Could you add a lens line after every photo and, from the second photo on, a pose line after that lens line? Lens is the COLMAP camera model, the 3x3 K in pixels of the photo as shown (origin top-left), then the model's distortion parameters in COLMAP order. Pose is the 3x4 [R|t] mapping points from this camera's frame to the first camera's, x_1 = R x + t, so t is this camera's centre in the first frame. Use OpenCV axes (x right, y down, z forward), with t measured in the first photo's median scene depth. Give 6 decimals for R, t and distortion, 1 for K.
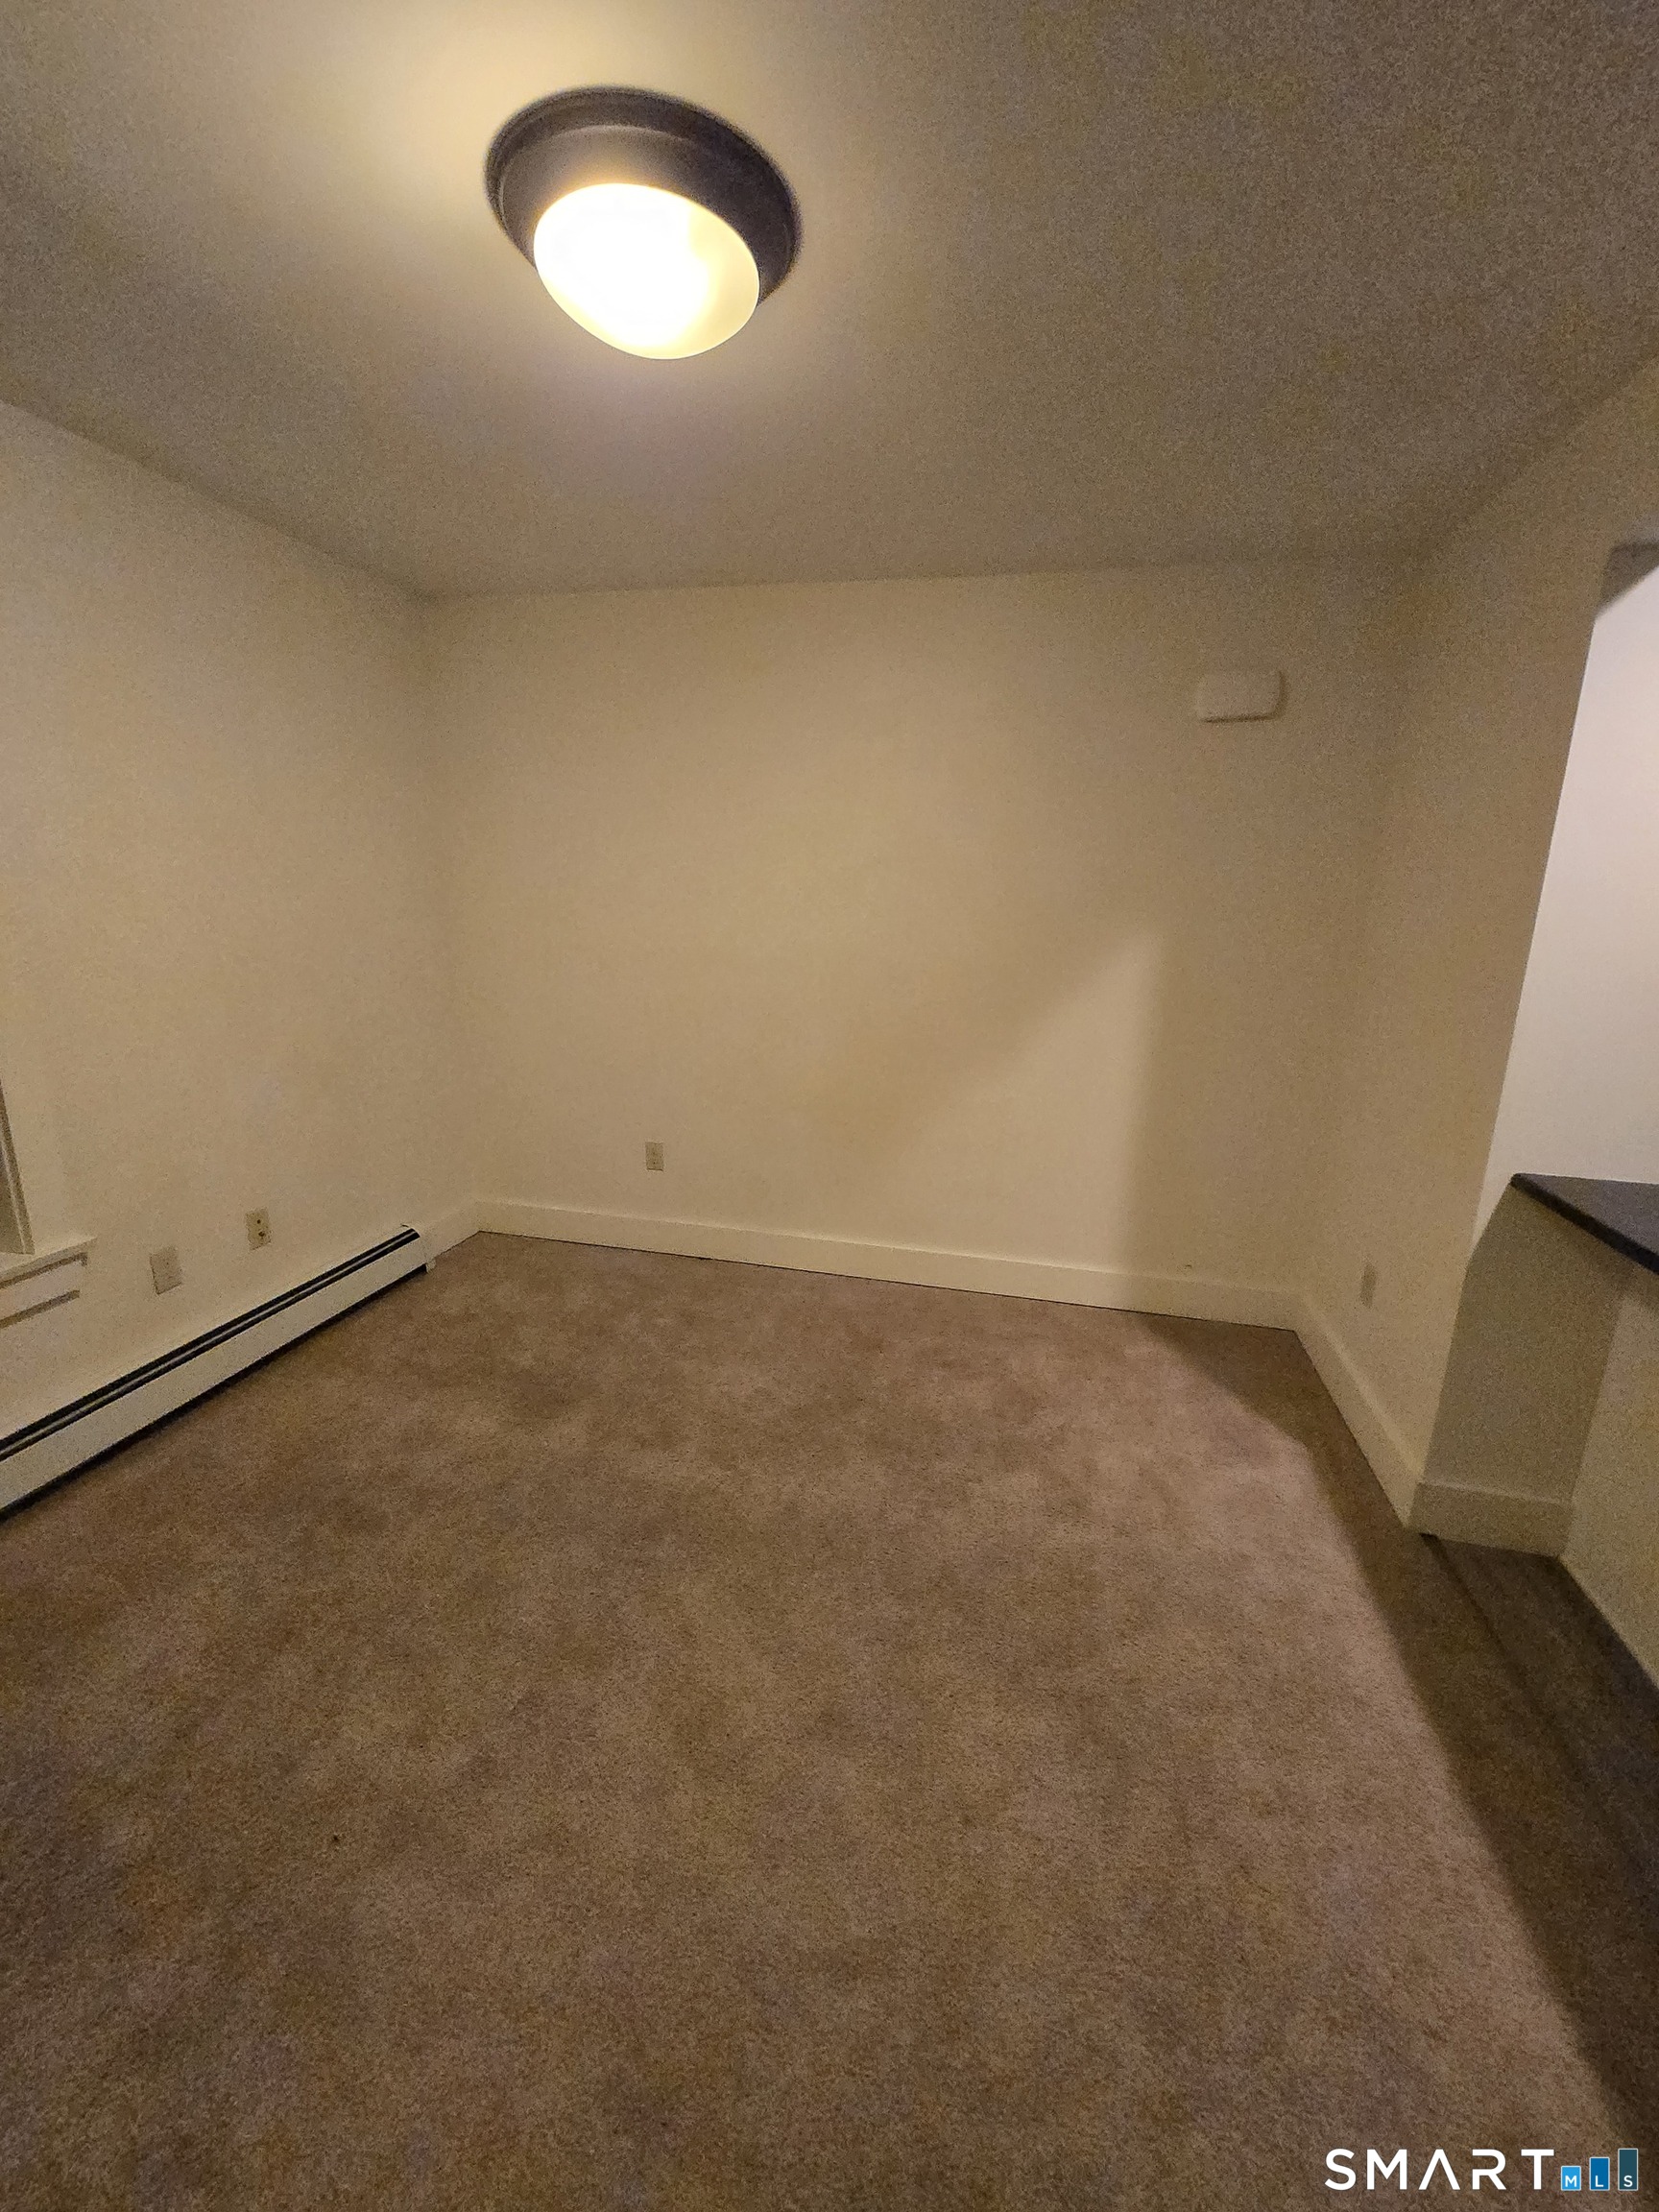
lens RADIAL K [[864.7, 0, 828.6], [0, 864.7, 1108.5], [0, 0, 1]] dist [0.000395, -0.000304]
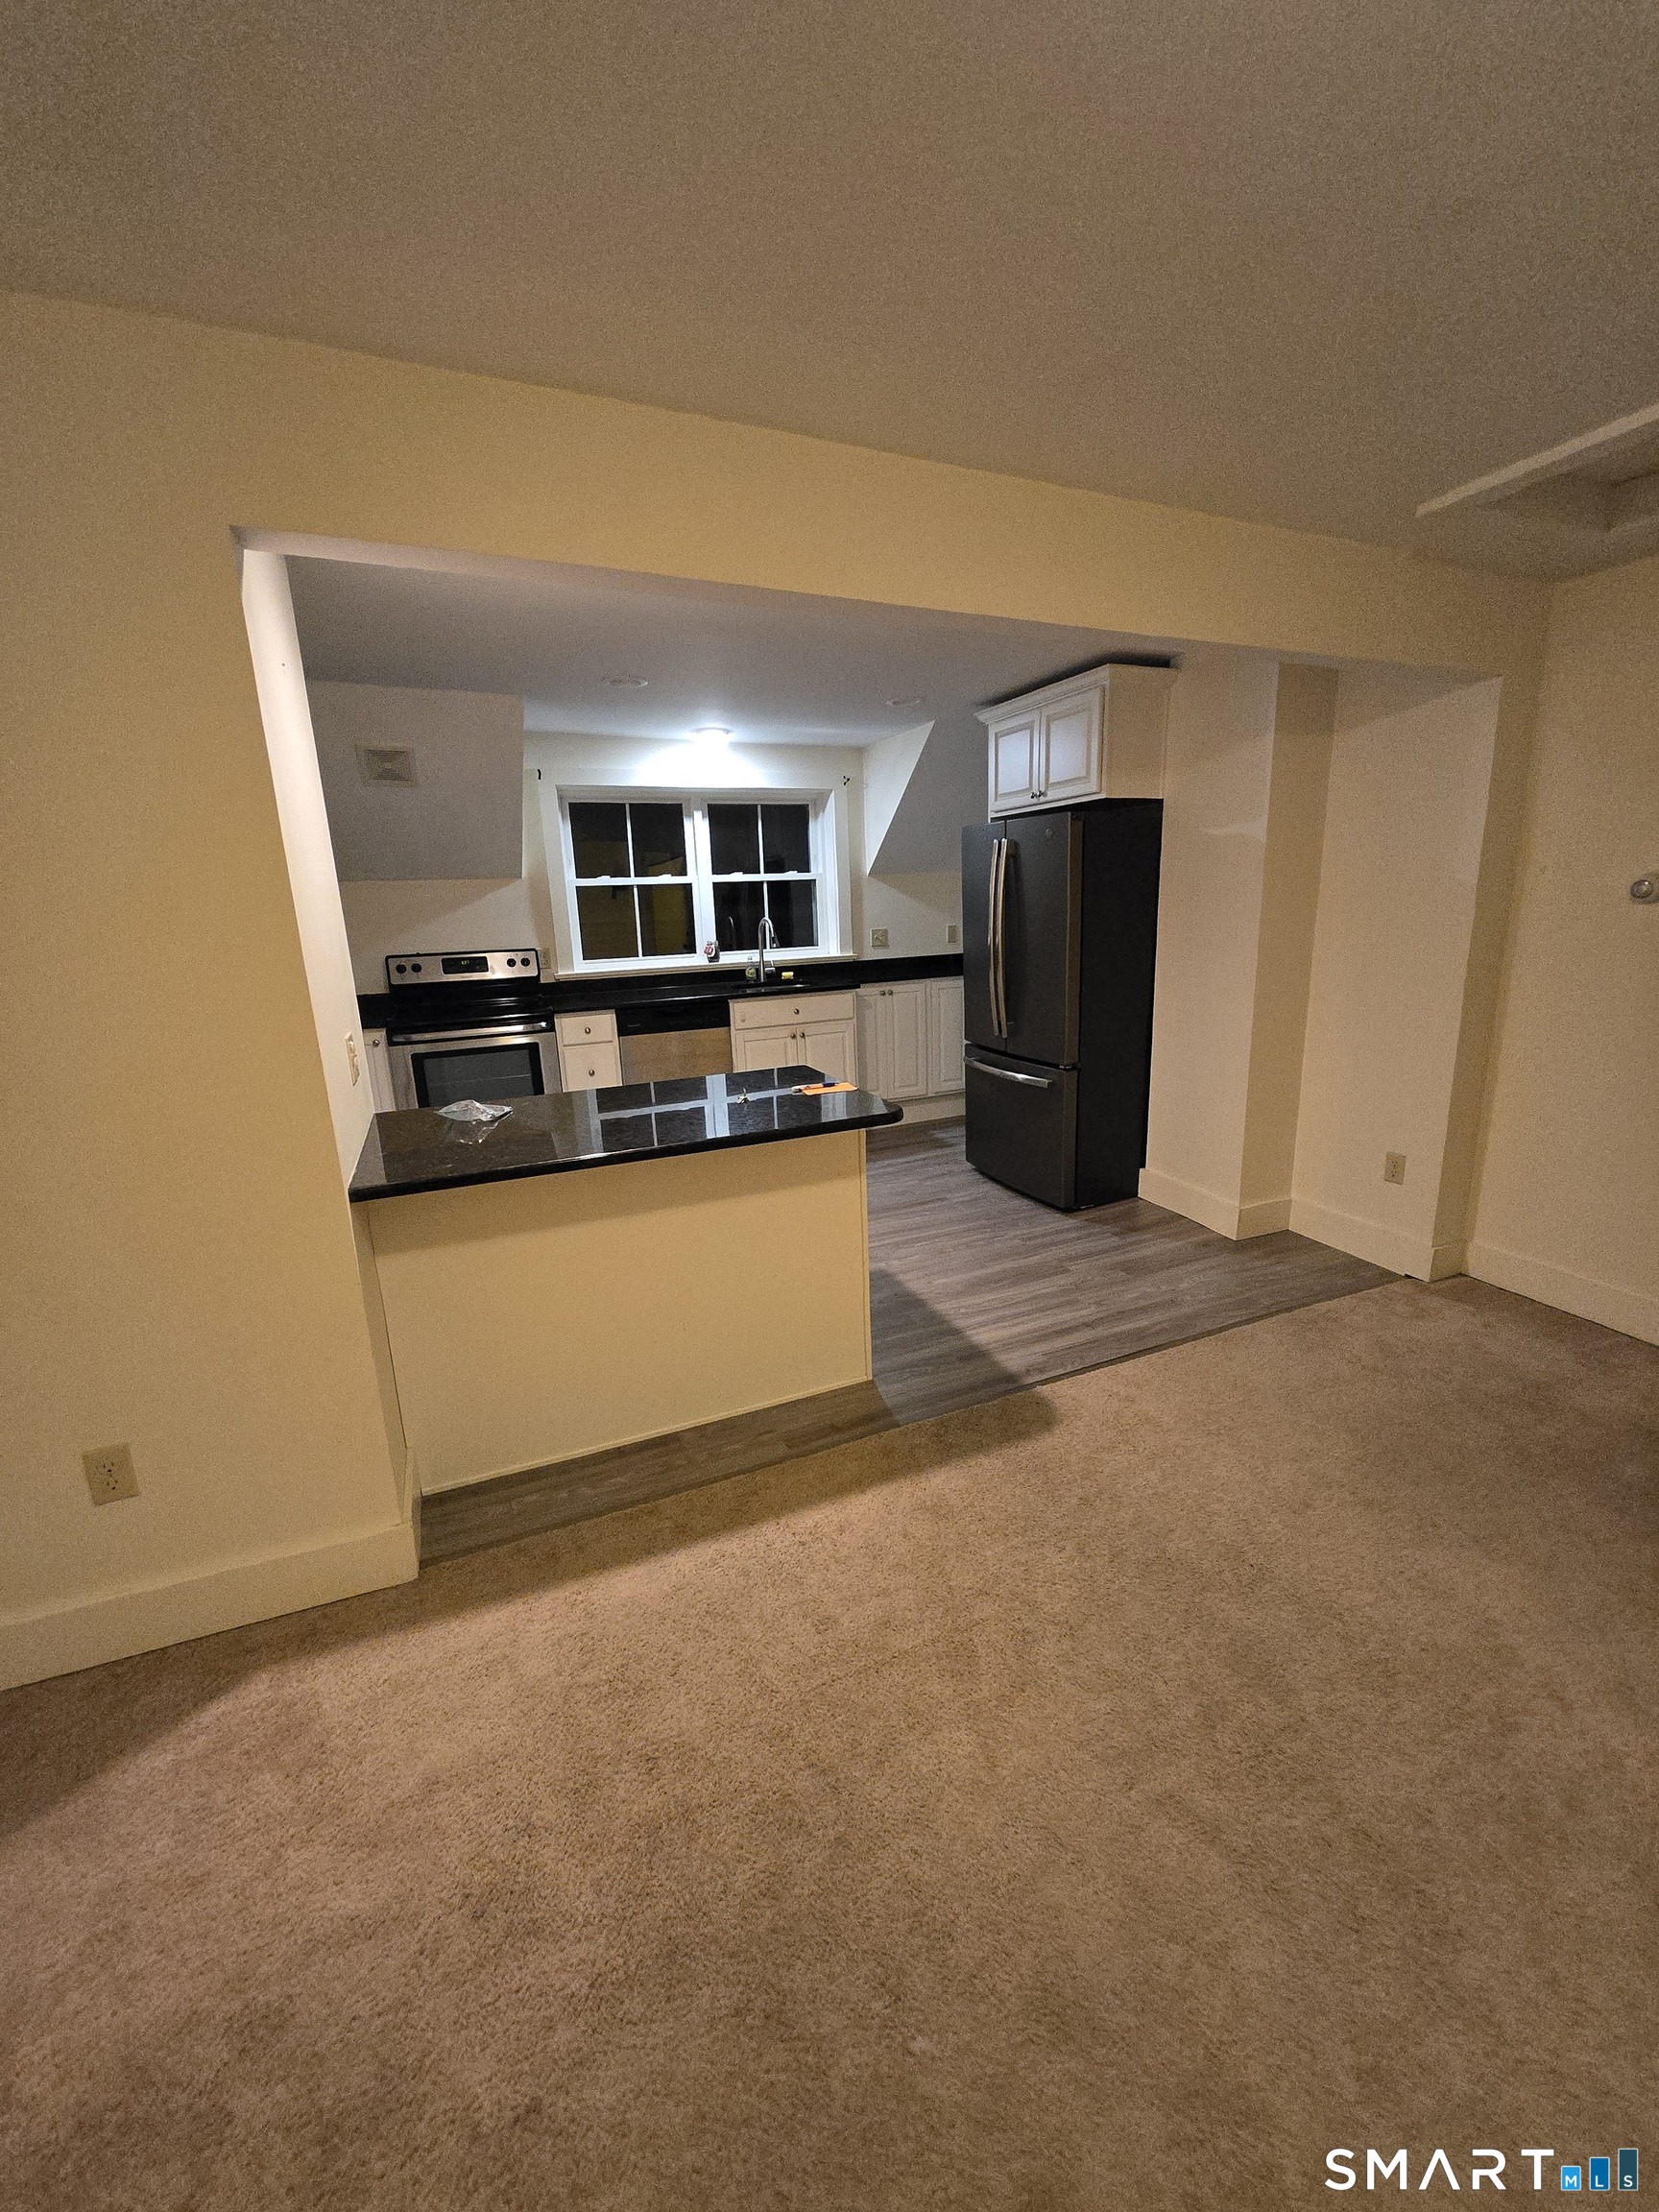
lens RADIAL K [[864.7, 0, 835.5], [0, 864.7, 1106.4], [0, 0, 1]] dist [0.000395, -0.000304]
pose [[-0.598853, -0.189379, 0.778146, -0.220122], [0.211294, 0.899850, 0.381608, -0.219731], [-0.772483, 0.392945, -0.498864, 0.861882]]
